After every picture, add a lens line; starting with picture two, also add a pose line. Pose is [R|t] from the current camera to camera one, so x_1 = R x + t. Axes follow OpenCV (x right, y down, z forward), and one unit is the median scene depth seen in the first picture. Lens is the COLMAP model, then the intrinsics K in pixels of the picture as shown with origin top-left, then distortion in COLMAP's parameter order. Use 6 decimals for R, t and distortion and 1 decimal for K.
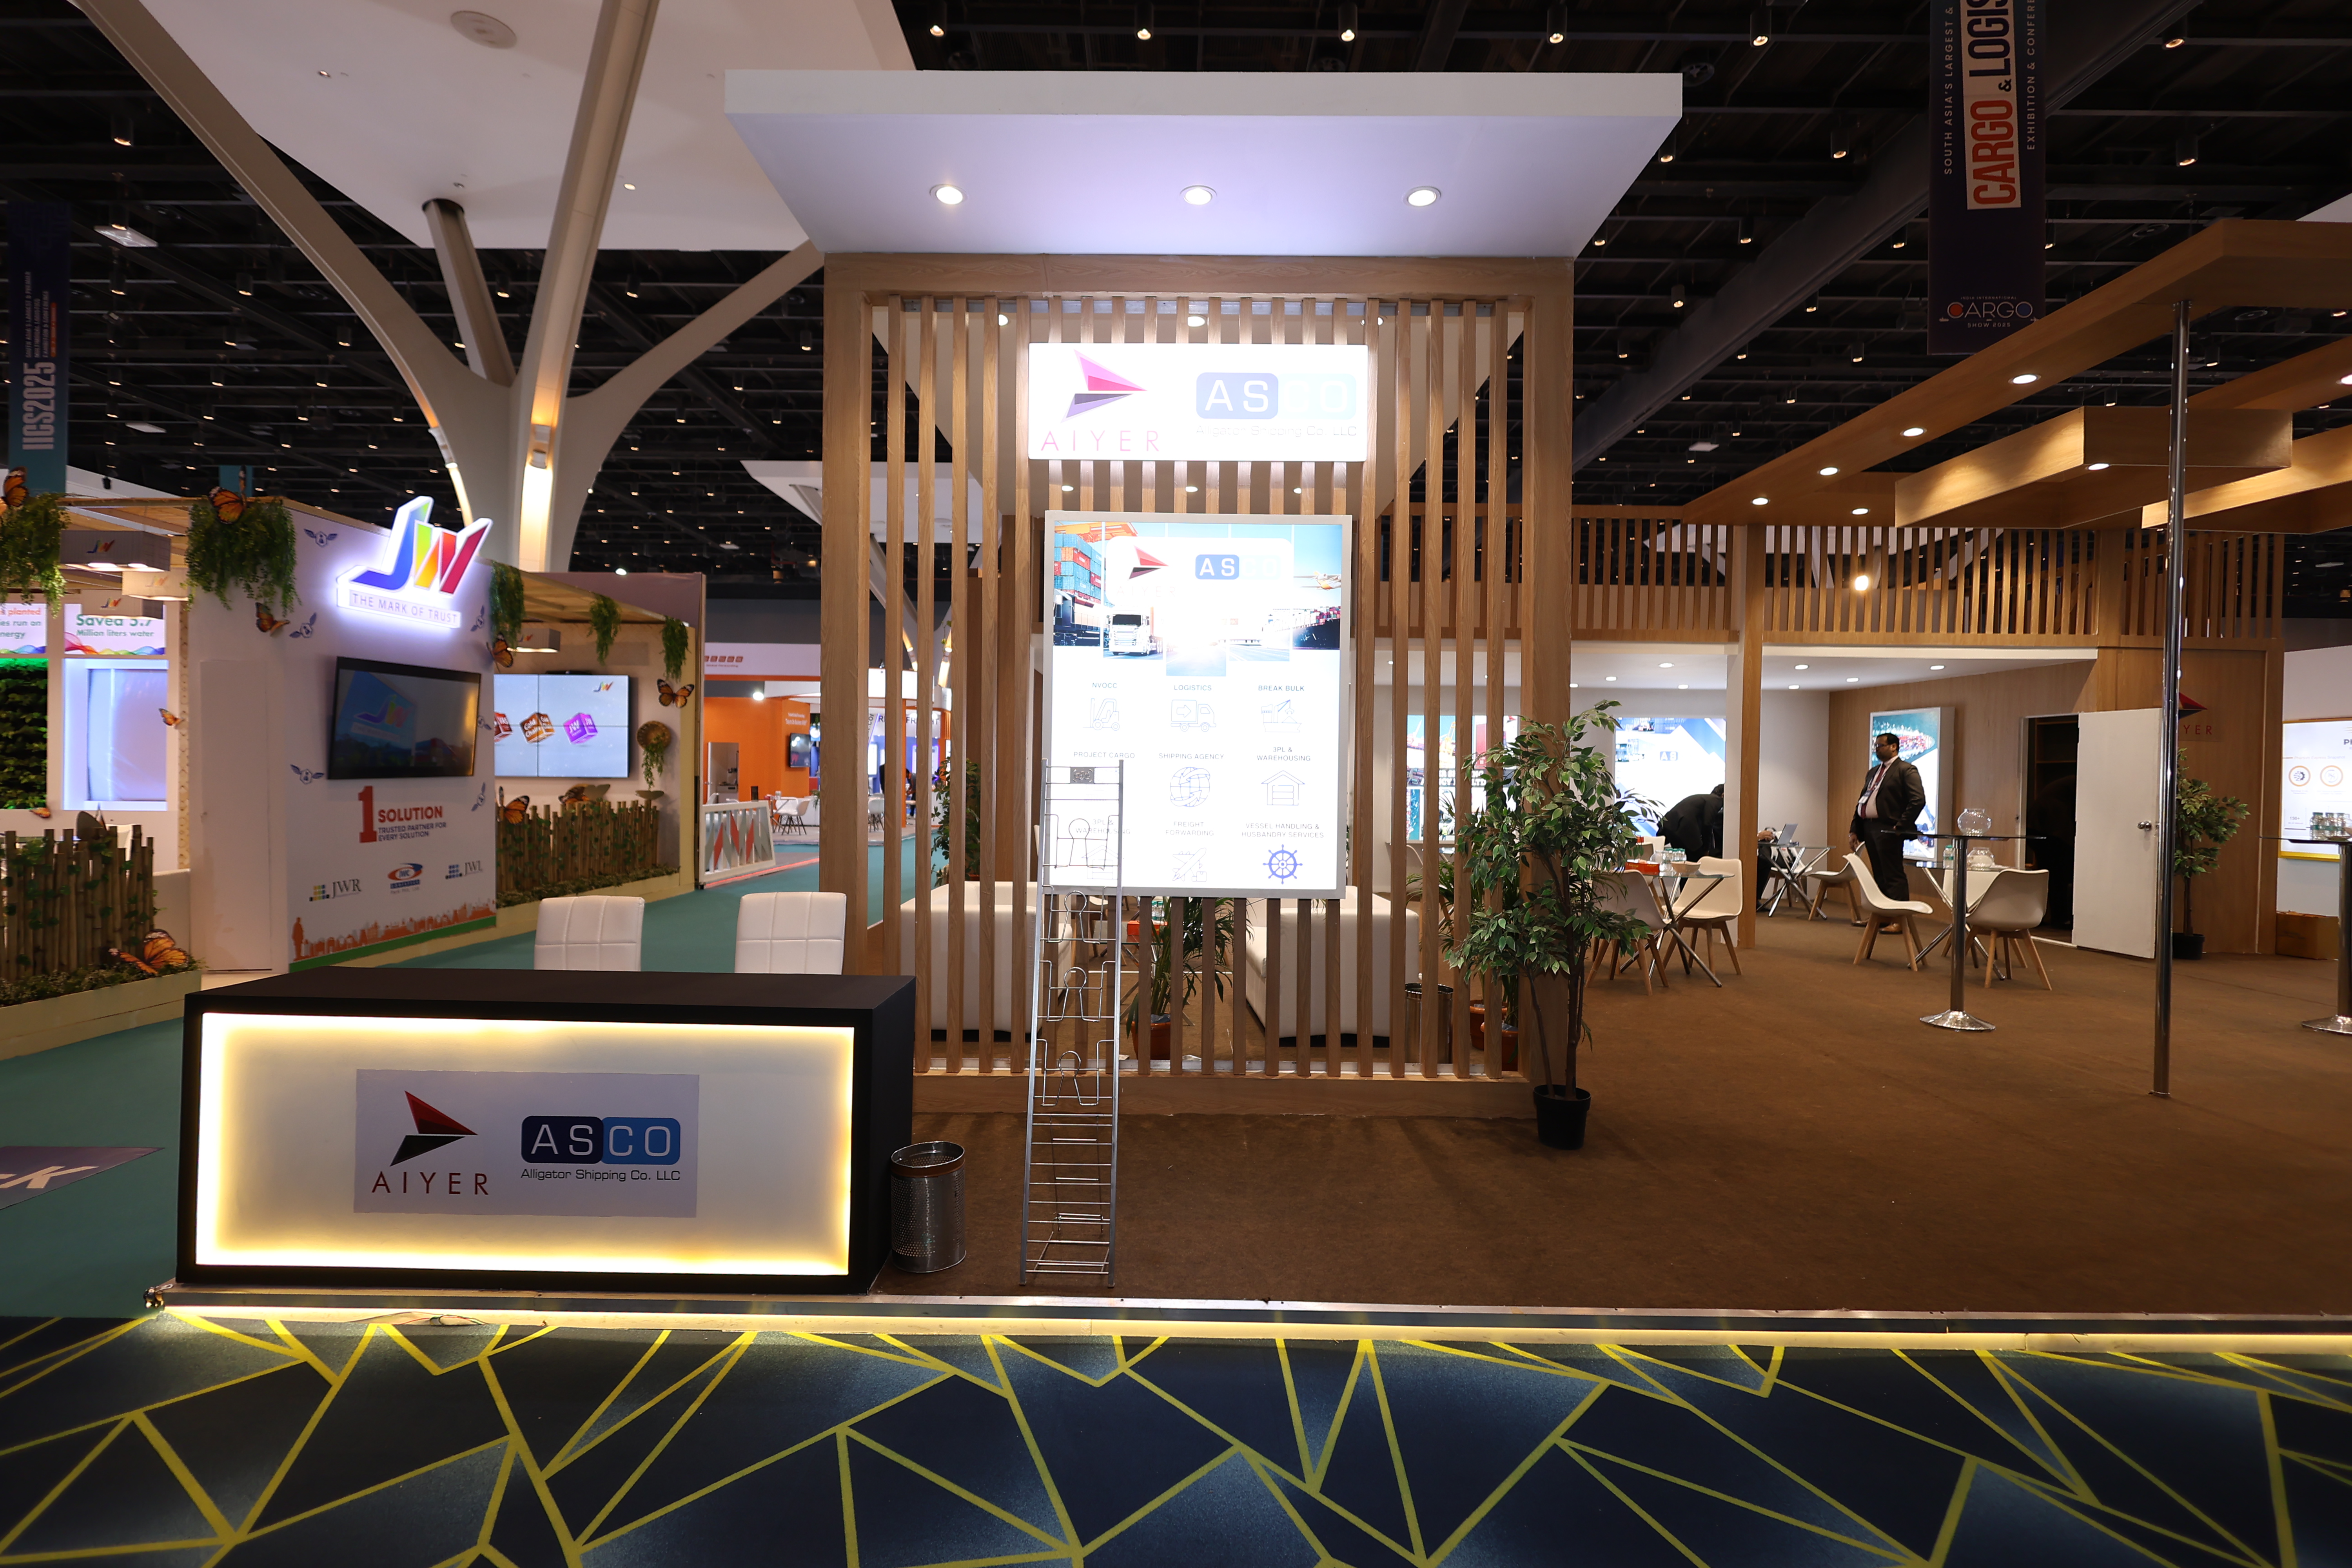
lens RADIAL K [[1077.8, 0, 1166.0], [0, 1077.8, 779.4], [0, 0, 1]] dist [-0.000266, -0.000514]
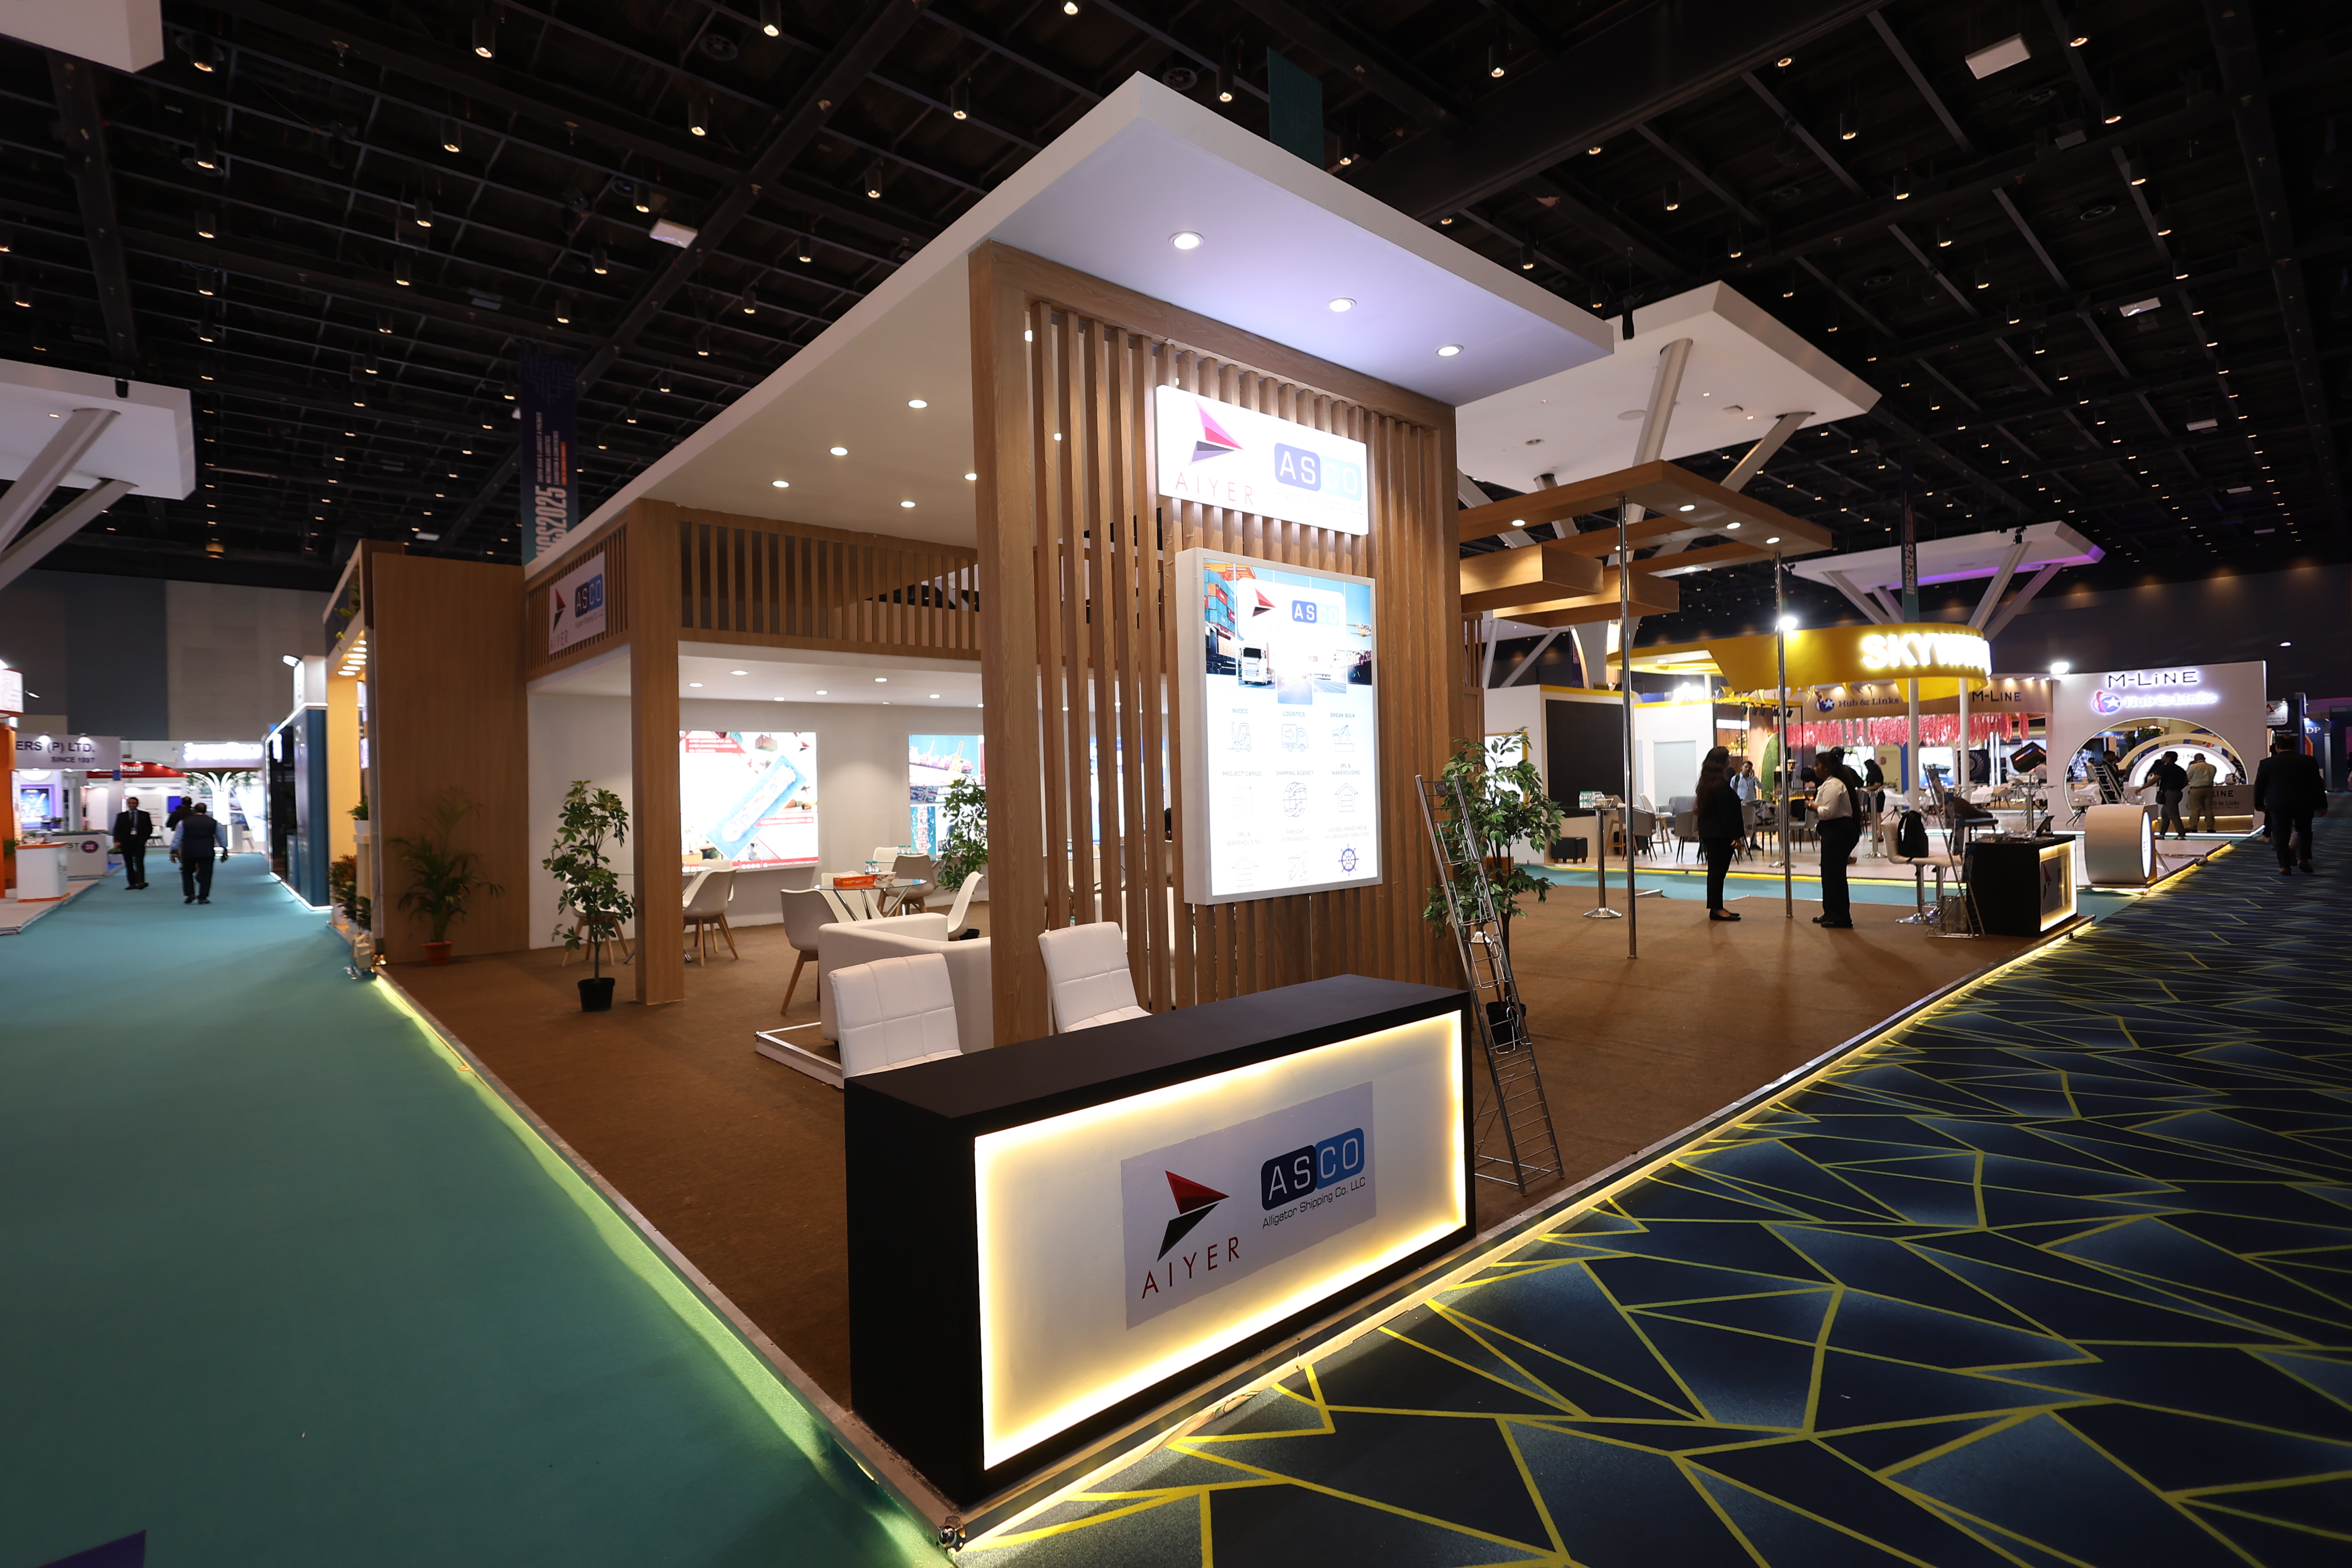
lens RADIAL K [[1067.3, 0, 1176.0], [0, 1067.3, 784.0], [0, 0, 1]] dist [-0.001765, -0.000091]
pose [[0.750901, -0.031378, 0.659669, -0.834090], [0.038572, 0.999249, 0.003625, -0.018725], [-0.659288, 0.022722, 0.751547, 0.220729]]
